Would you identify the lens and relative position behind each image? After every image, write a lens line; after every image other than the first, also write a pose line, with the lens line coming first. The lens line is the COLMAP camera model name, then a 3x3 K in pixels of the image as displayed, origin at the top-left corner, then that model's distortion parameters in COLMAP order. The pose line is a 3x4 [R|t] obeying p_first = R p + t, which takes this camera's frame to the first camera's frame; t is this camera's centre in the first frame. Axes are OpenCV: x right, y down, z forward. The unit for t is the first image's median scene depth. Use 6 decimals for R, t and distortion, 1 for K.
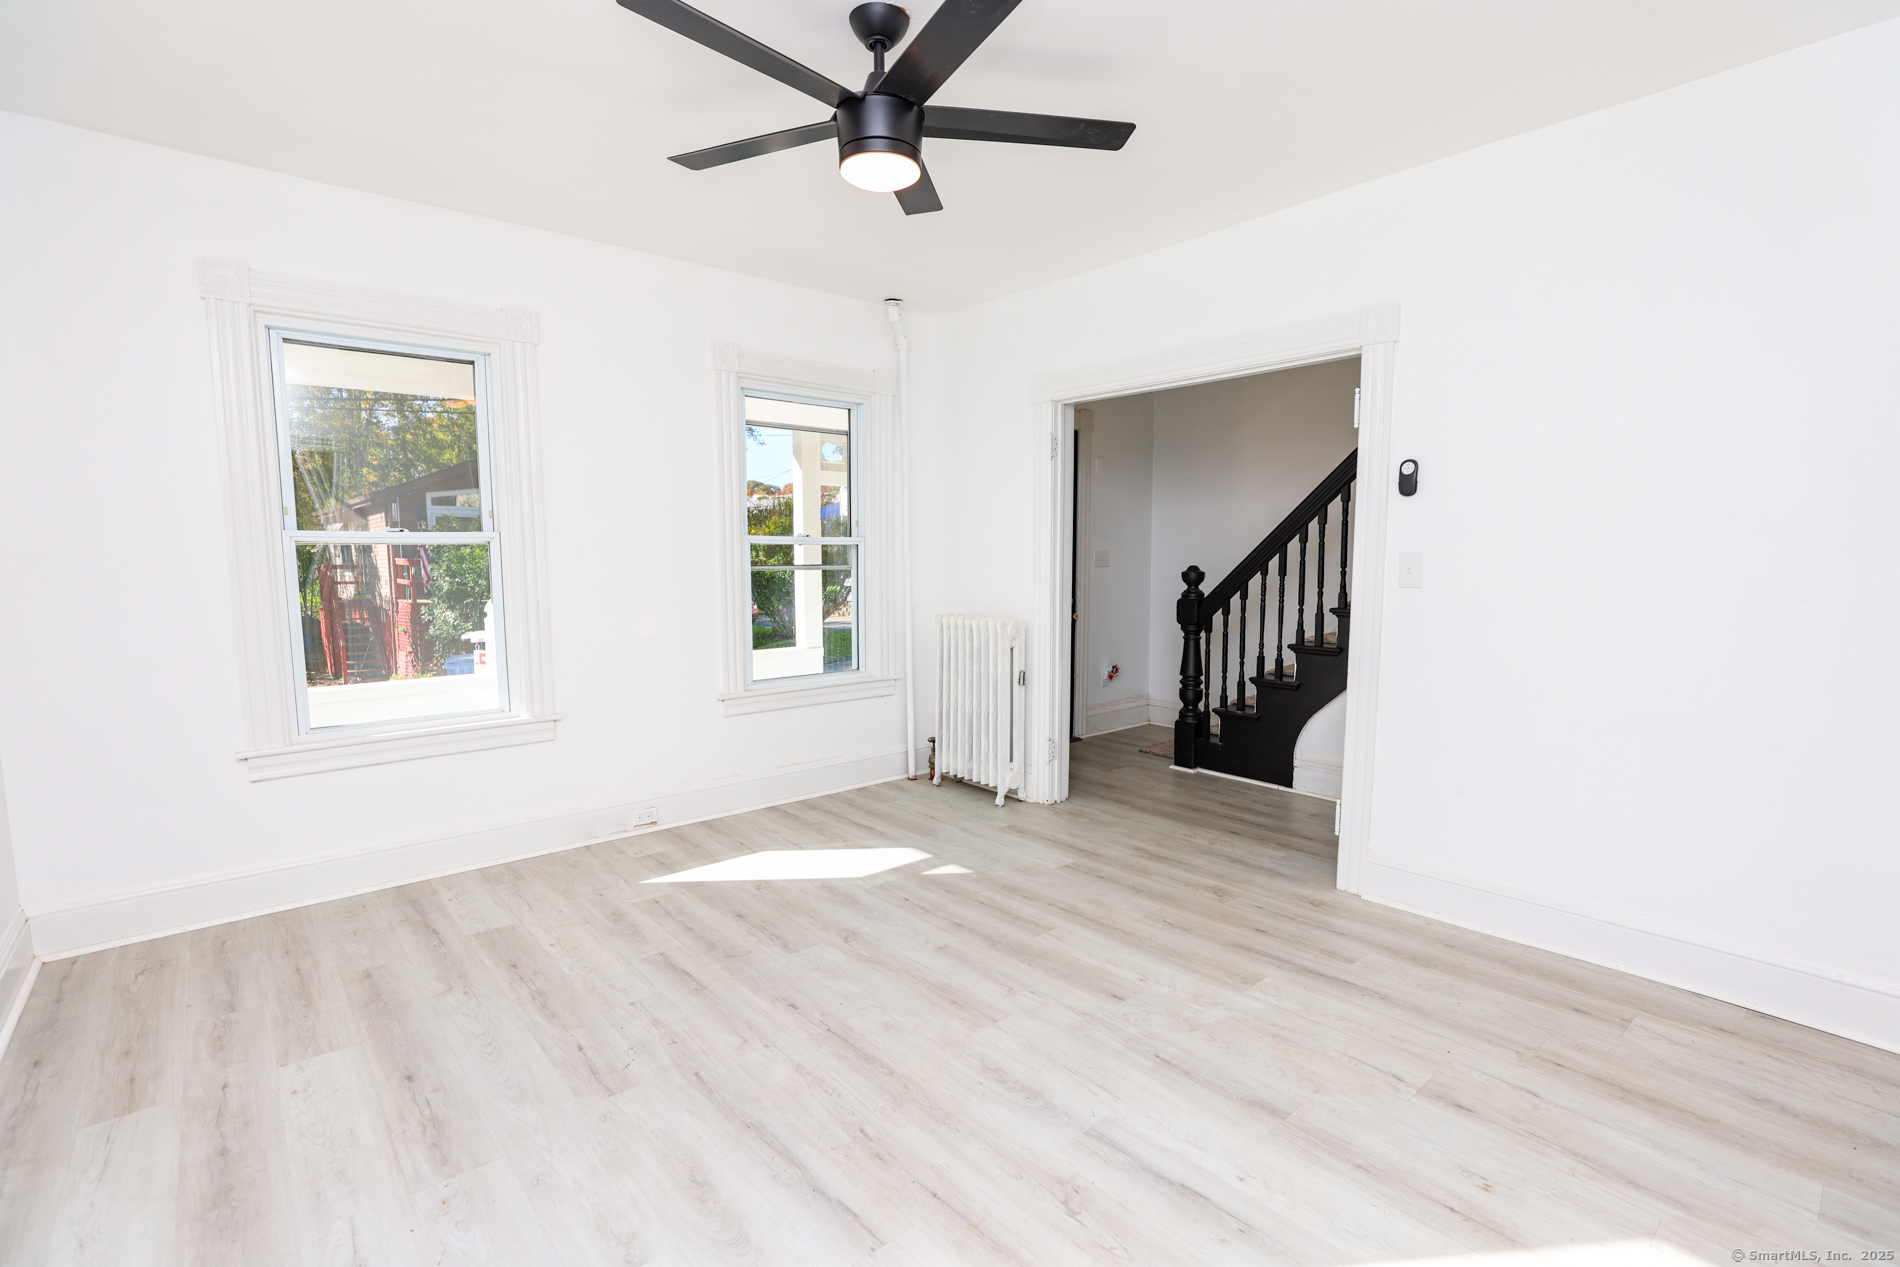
lens RADIAL K [[879.3, 0, 955.8], [0, 879.3, 639.5], [0, 0, 1]] dist [-0.027444, 0.004368]
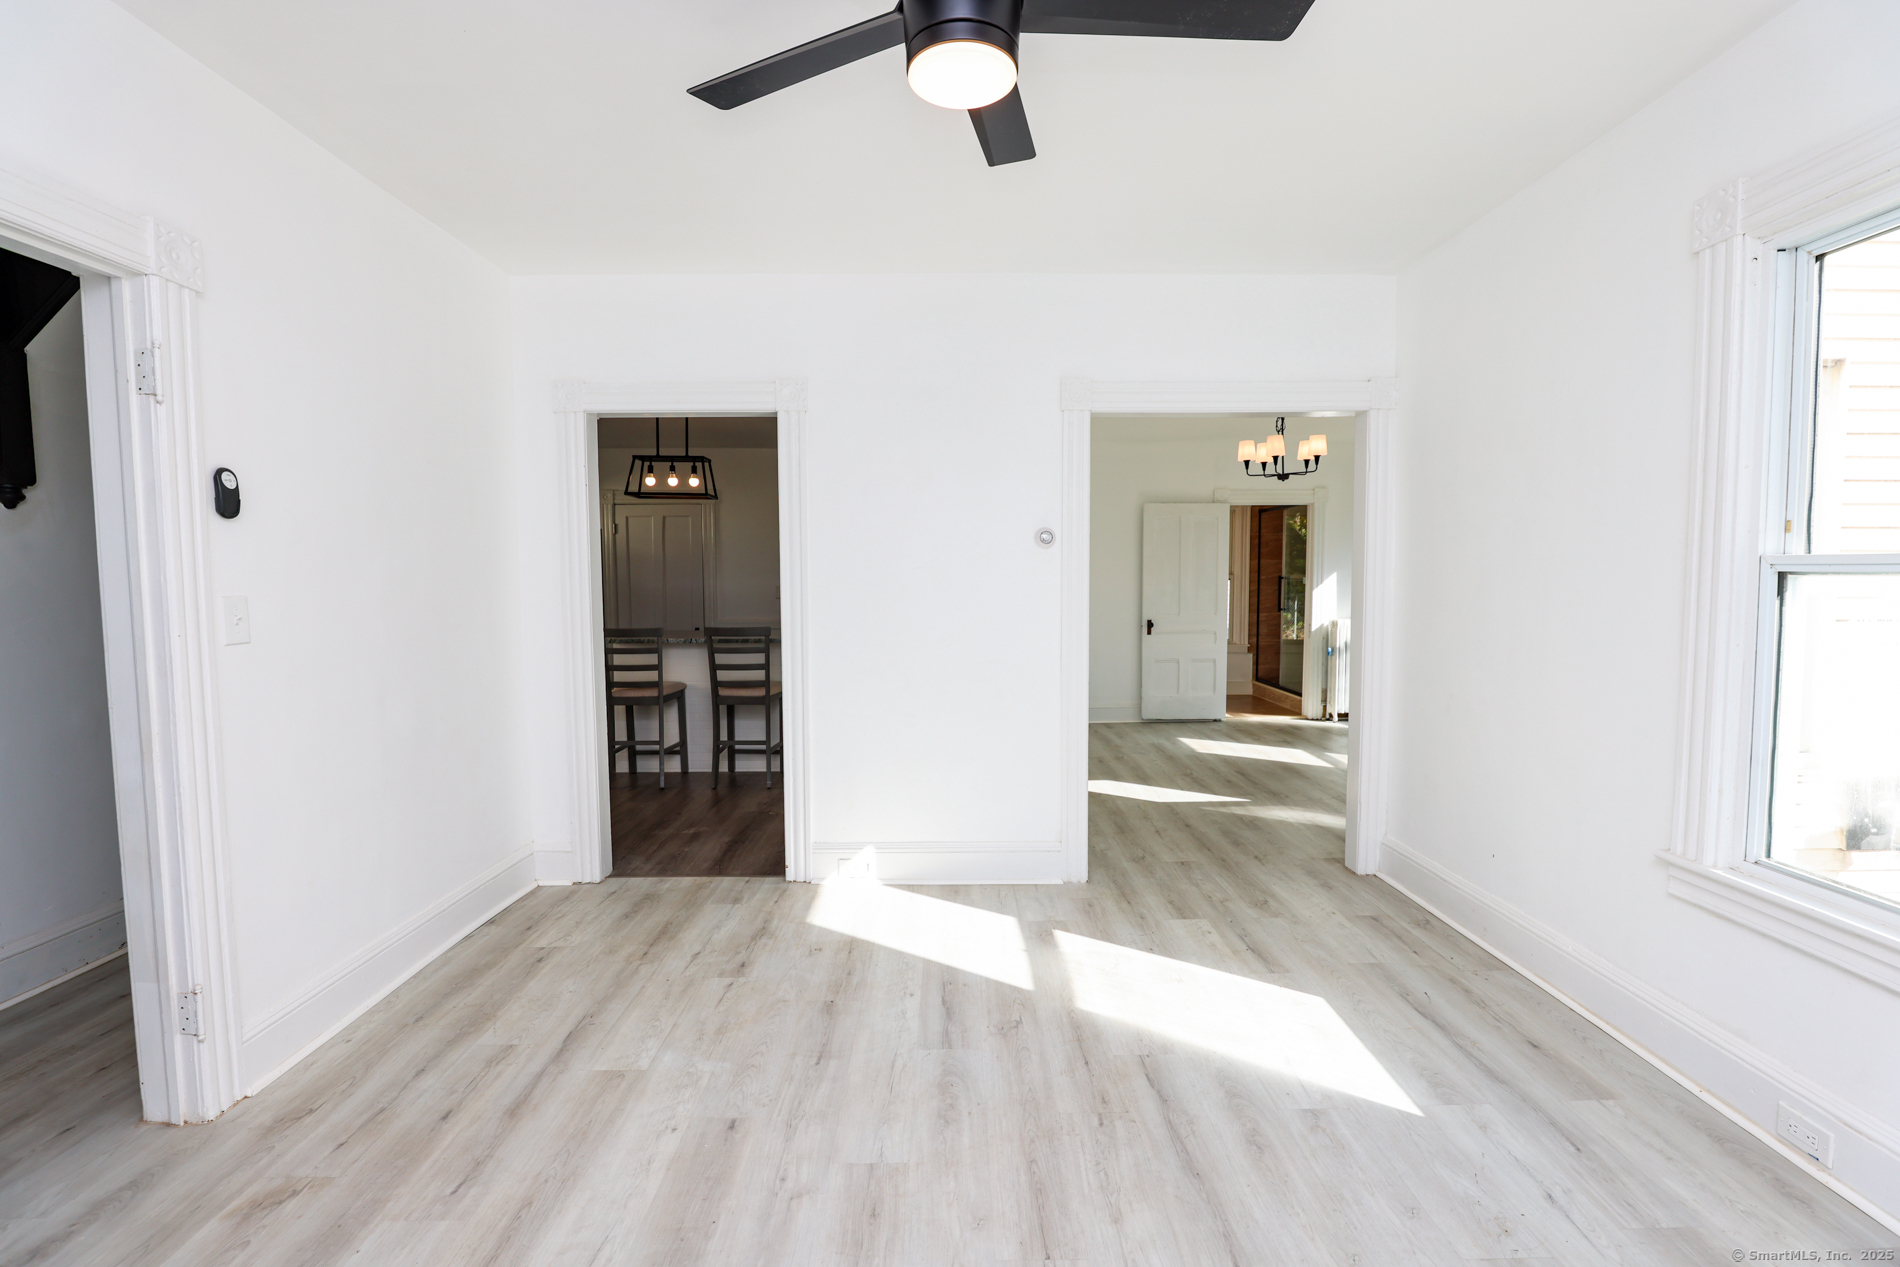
lens RADIAL K [[879.3, 0, 957.4], [0, 879.3, 636.2], [0, 0, 1]] dist [-0.027444, 0.004368]
pose [[-0.766779, -0.035305, 0.640939, -0.564716], [0.069037, 0.988159, 0.137022, -0.171995], [-0.638187, 0.149314, -0.755263, 1.616920]]
